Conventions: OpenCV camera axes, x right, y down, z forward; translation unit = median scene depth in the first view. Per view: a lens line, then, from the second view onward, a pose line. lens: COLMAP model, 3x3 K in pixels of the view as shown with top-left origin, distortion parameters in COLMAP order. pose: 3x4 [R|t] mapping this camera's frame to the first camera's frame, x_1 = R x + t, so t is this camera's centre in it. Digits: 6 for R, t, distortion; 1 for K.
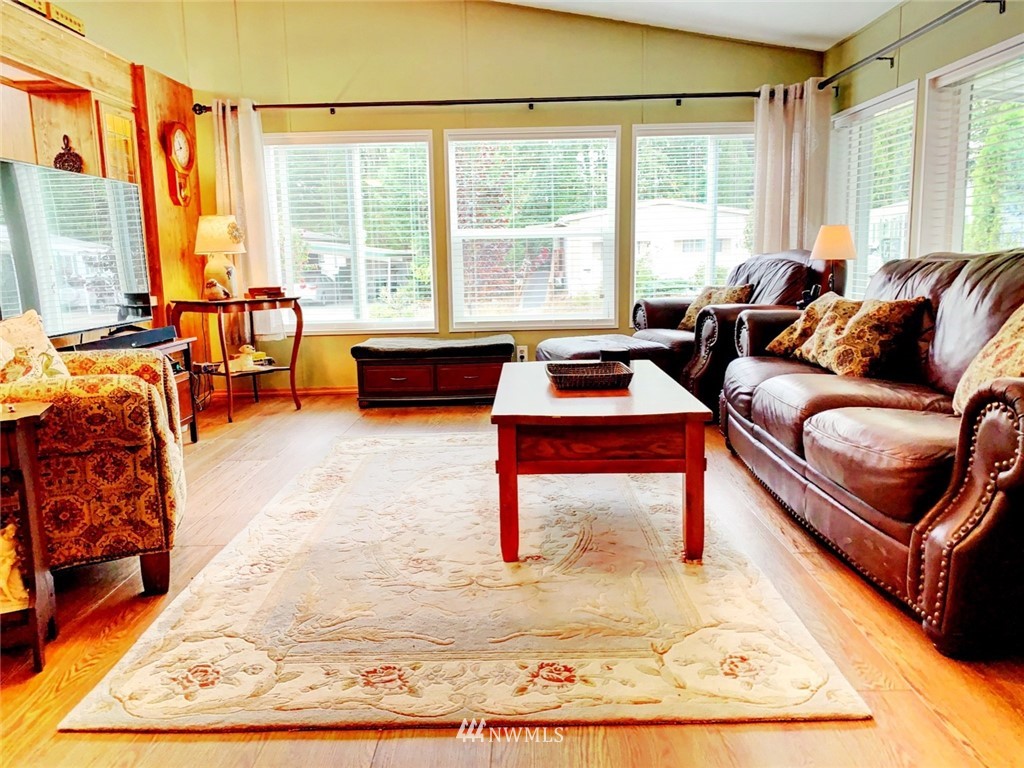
lens RADIAL K [[777.5, 0, 512.0], [0, 777.5, 384.0], [0, 0, 1]] dist [0.013072, 0.004903]
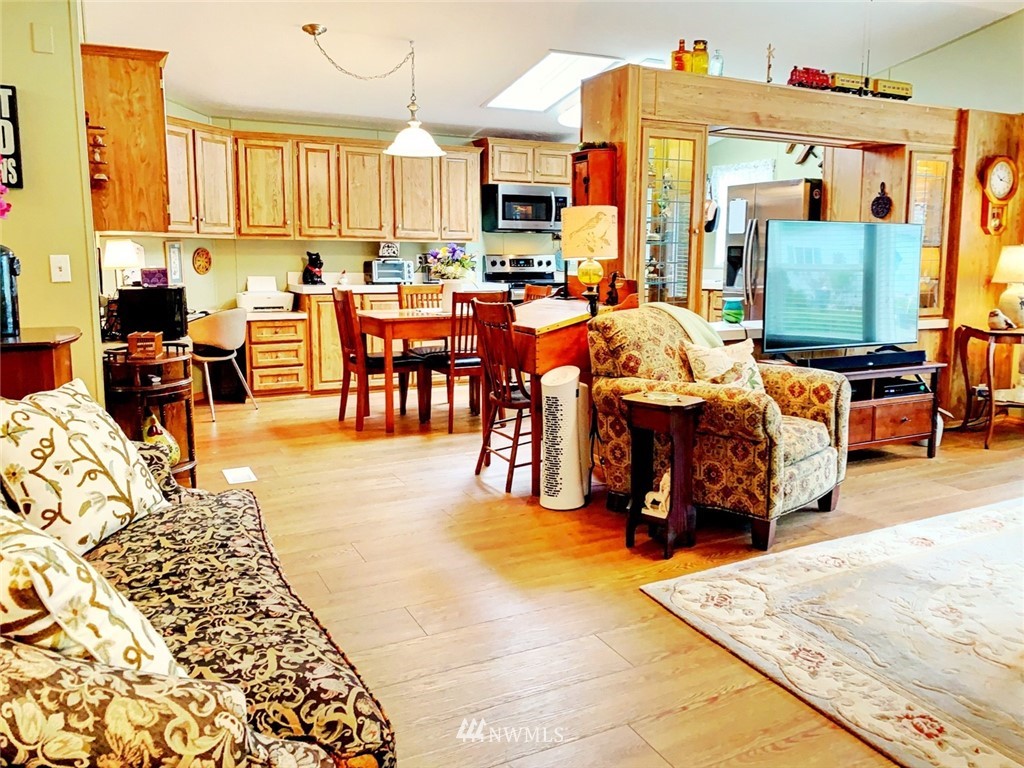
lens RADIAL K [[777.5, 0, 512.0], [0, 777.5, 384.0], [0, 0, 1]] dist [0.013072, 0.004903]
pose [[0.451289, 0.172299, -0.875586, 0.531849], [-0.161606, 0.980740, 0.109698, -0.103851], [0.877623, 0.091994, 0.470441, -0.067274]]
